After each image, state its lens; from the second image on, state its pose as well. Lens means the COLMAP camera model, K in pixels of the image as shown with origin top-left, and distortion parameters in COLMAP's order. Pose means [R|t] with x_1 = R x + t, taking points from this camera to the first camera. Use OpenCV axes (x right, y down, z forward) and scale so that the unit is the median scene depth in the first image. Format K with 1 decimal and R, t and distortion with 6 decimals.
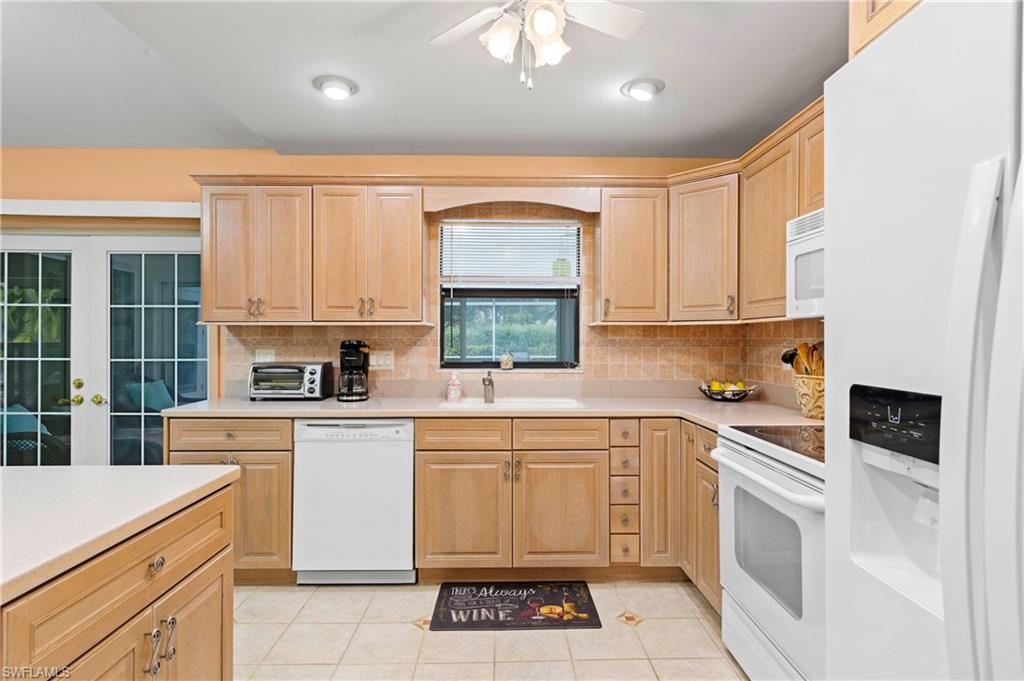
lens RADIAL K [[527.3, 0, 512.0], [0, 527.3, 340.7], [0, 0, 1]] dist [0.001463, 0.000049]
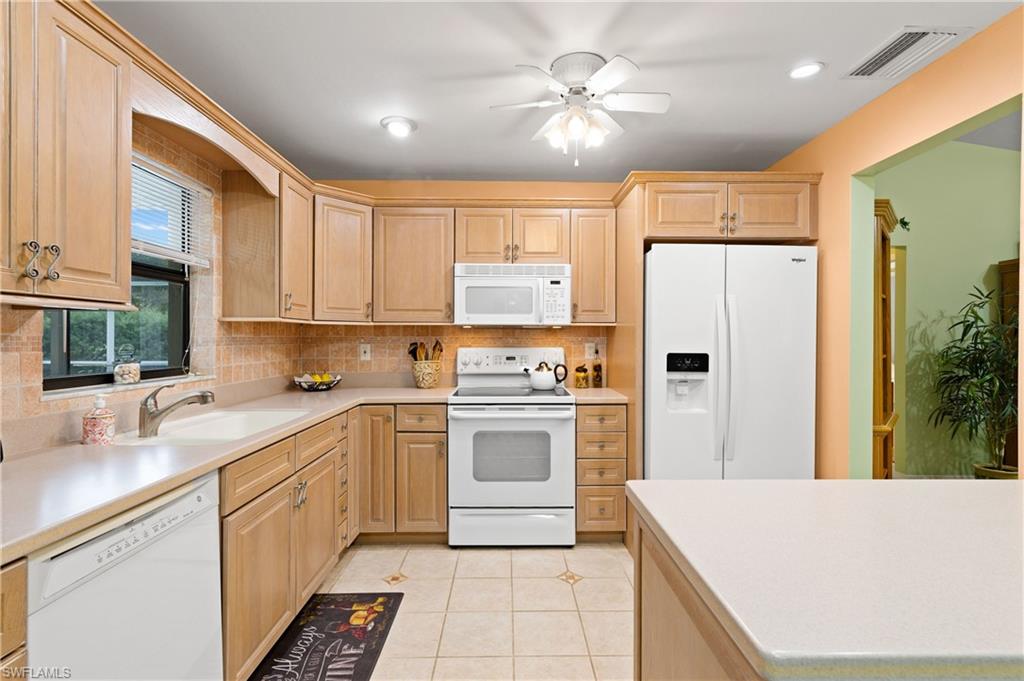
lens RADIAL K [[478.3, 0, 512.1], [0, 478.3, 339.2], [0, 0, 1]] dist [0.004173, 0.000160]
pose [[0.010460, -0.003938, 0.999938, -0.743821], [-0.002275, 0.999990, 0.003962, -0.003480], [-0.999943, -0.002316, 0.010451, 0.663107]]
